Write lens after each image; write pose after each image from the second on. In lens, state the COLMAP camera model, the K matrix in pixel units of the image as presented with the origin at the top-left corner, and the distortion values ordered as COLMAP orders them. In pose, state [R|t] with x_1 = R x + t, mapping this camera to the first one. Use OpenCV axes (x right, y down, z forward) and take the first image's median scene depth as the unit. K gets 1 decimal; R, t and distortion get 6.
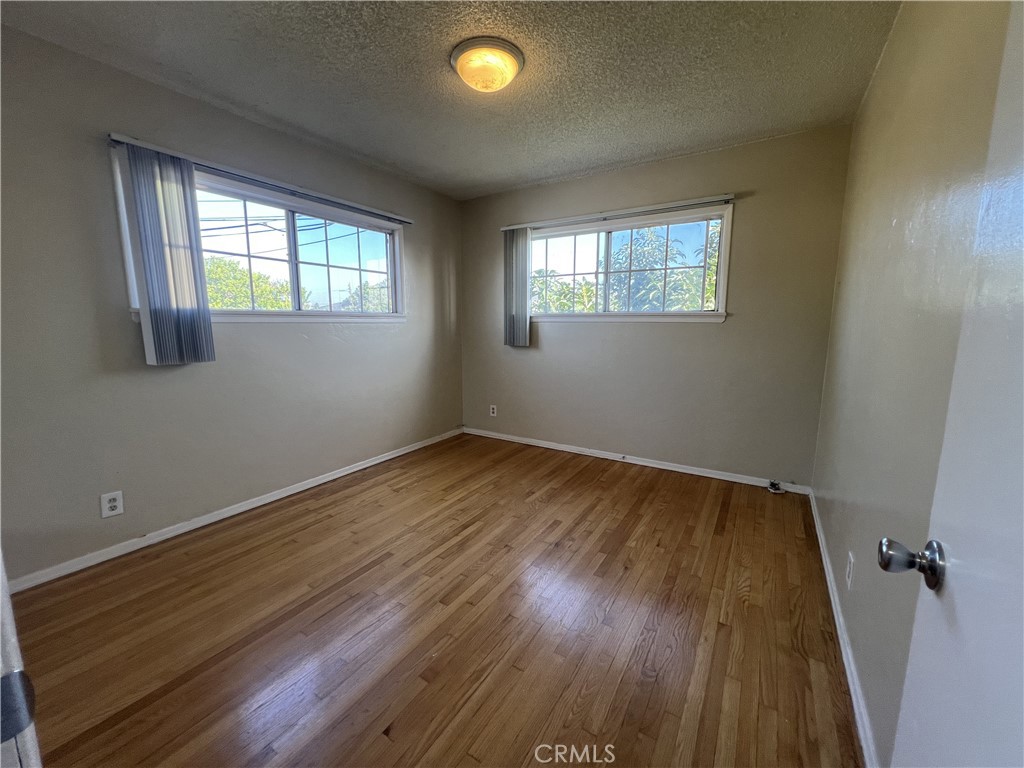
lens RADIAL K [[409.7, 0, 509.9], [0, 409.7, 381.8], [0, 0, 1]] dist [-0.002610, 0.000747]
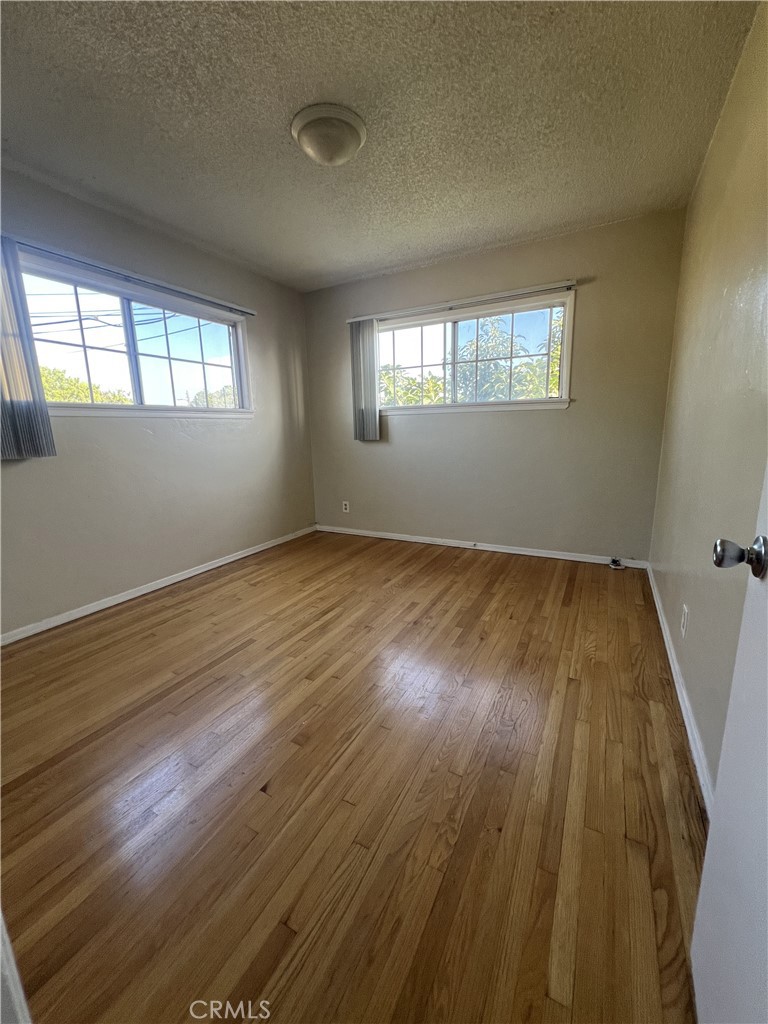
lens RADIAL K [[409.7, 0, 384.8], [0, 409.7, 509.6], [0, 0, 1]] dist [-0.002610, 0.000747]
pose [[0.997200, -0.038310, 0.064220, -0.018209], [0.035055, 0.998080, 0.051058, 0.054749], [-0.066053, -0.048664, 0.996629, -0.015273]]
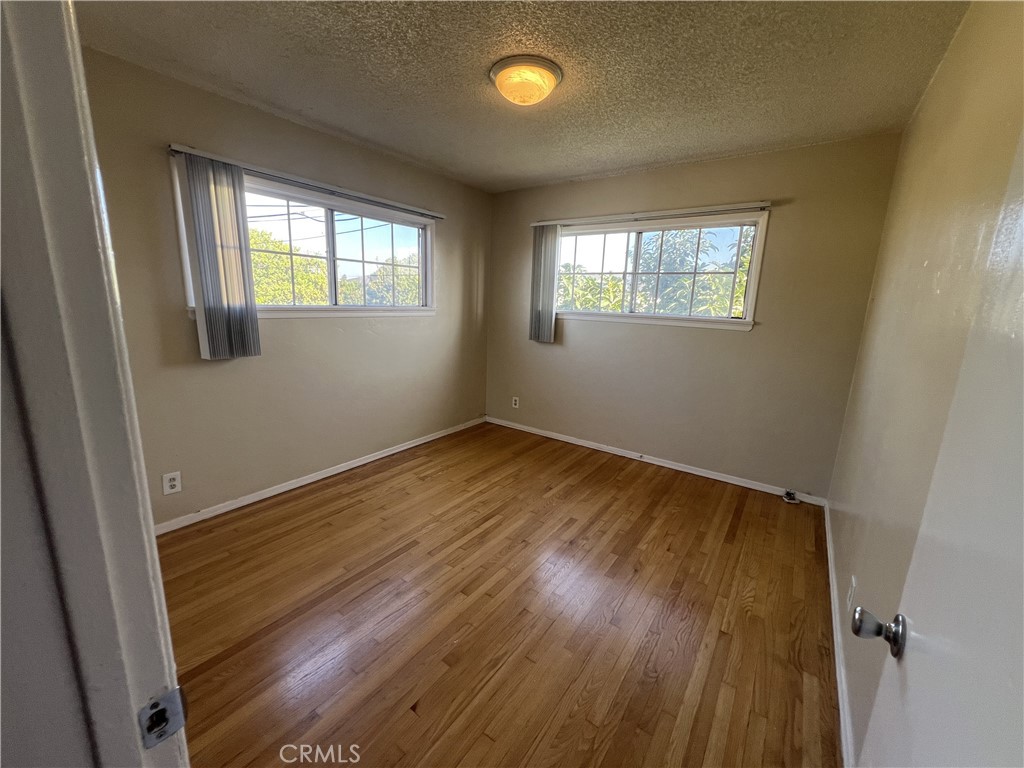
lens RADIAL K [[409.7, 0, 509.6], [0, 409.7, 381.2], [0, 0, 1]] dist [-0.002610, 0.000747]
pose [[0.997671, 0.044325, -0.051851, -0.008179], [-0.041450, 0.997610, 0.055281, -0.071271], [0.054178, -0.053003, 0.997124, -0.043453]]
